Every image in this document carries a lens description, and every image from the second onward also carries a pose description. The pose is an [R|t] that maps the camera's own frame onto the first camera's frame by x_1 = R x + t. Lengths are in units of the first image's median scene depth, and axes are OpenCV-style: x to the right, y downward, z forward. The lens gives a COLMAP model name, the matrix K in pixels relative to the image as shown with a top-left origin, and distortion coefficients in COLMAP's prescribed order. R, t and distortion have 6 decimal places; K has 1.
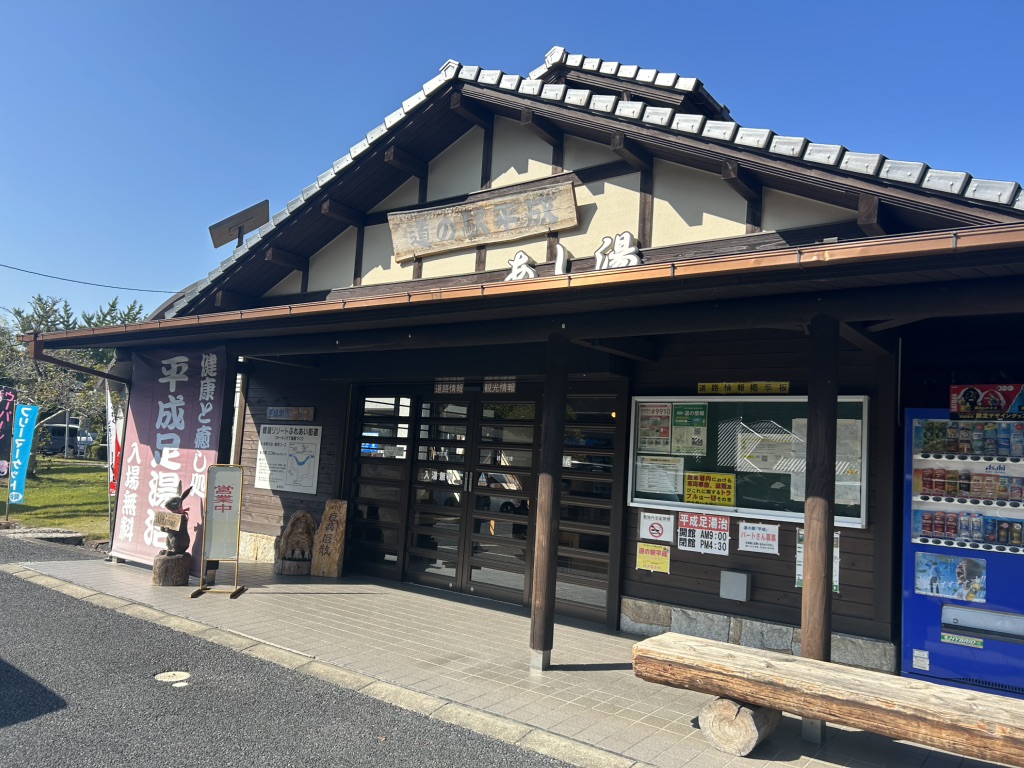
lens RADIAL K [[784.7, 0, 506.3], [0, 784.7, 387.3], [0, 0, 1]] dist [0.106969, -0.169310]
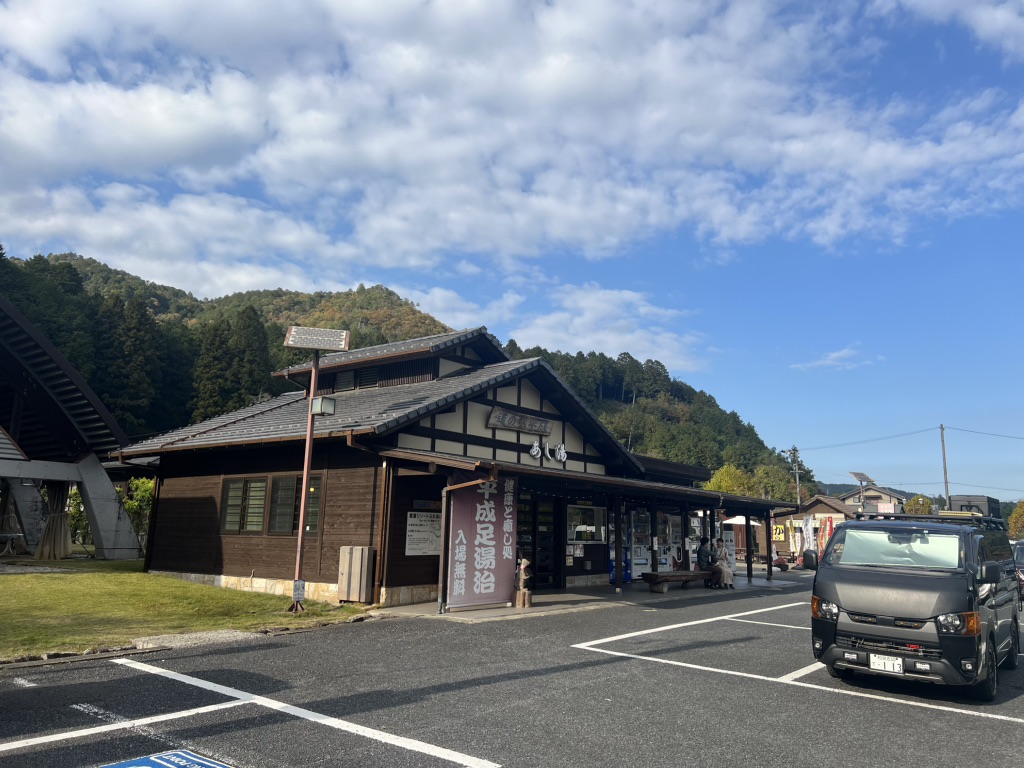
lens RADIAL K [[744.0, 0, 512.0], [0, 744.0, 384.0], [0, 0, 1]] dist [0.099668, -0.133706]
pose [[0.000153, 0.131331, 0.991339, -2.283344], [-0.115789, 0.984673, -0.130430, -0.037830], [-0.993274, -0.114766, 0.015357, 1.072360]]
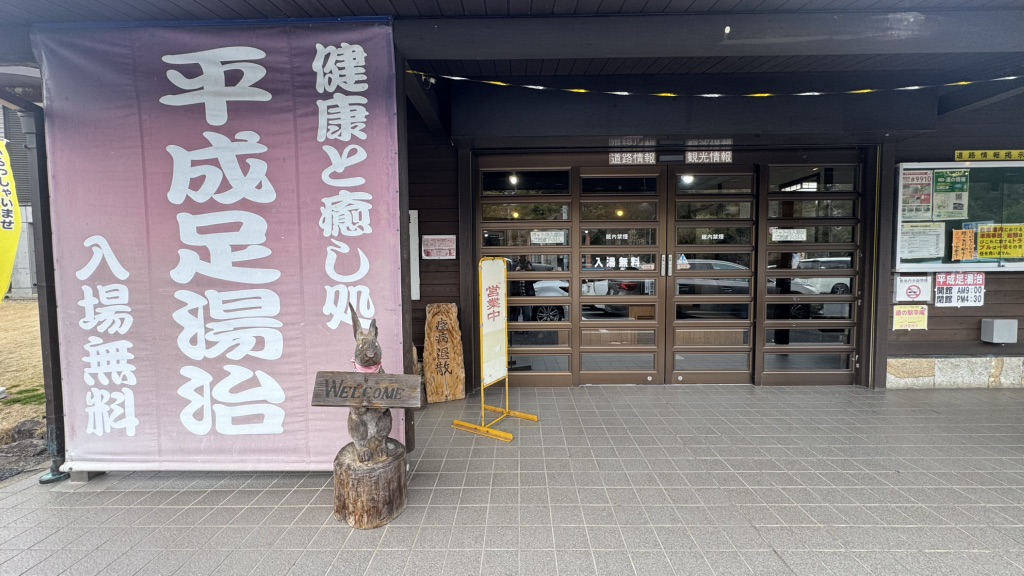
lens RADIAL K [[414.1, 0, 512.0], [0, 414.1, 288.0], [0, 0, 1]] dist [-0.002512, 0.000055]
pose [[0.794462, -0.102298, 0.598636, -0.494126], [0.003281, 0.986420, 0.164210, 0.070979], [-0.607305, -0.128495, 0.784009, 0.769991]]
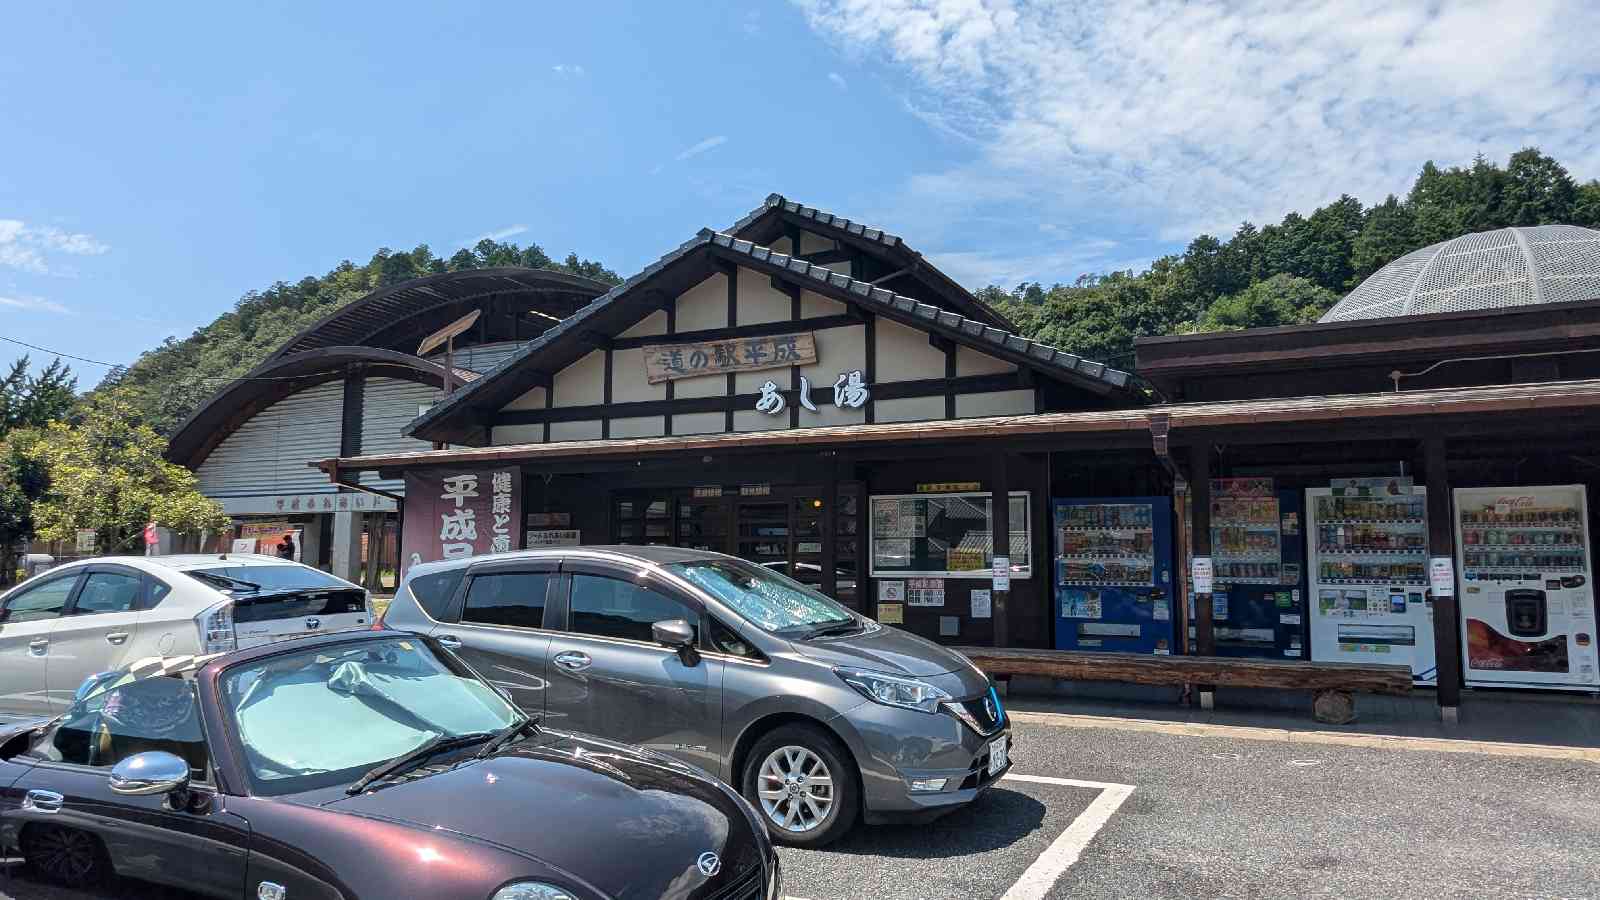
lens RADIAL K [[1109.5, 0, 800.0], [0, 1109.5, 450.0], [0, 0, 1]] dist [0.050470, -0.000329]
pose [[0.979246, -0.038373, 0.199010, -0.290935], [0.039081, 0.999236, 0.000373, -0.063130], [-0.198872, 0.007412, 0.979997, -0.732508]]
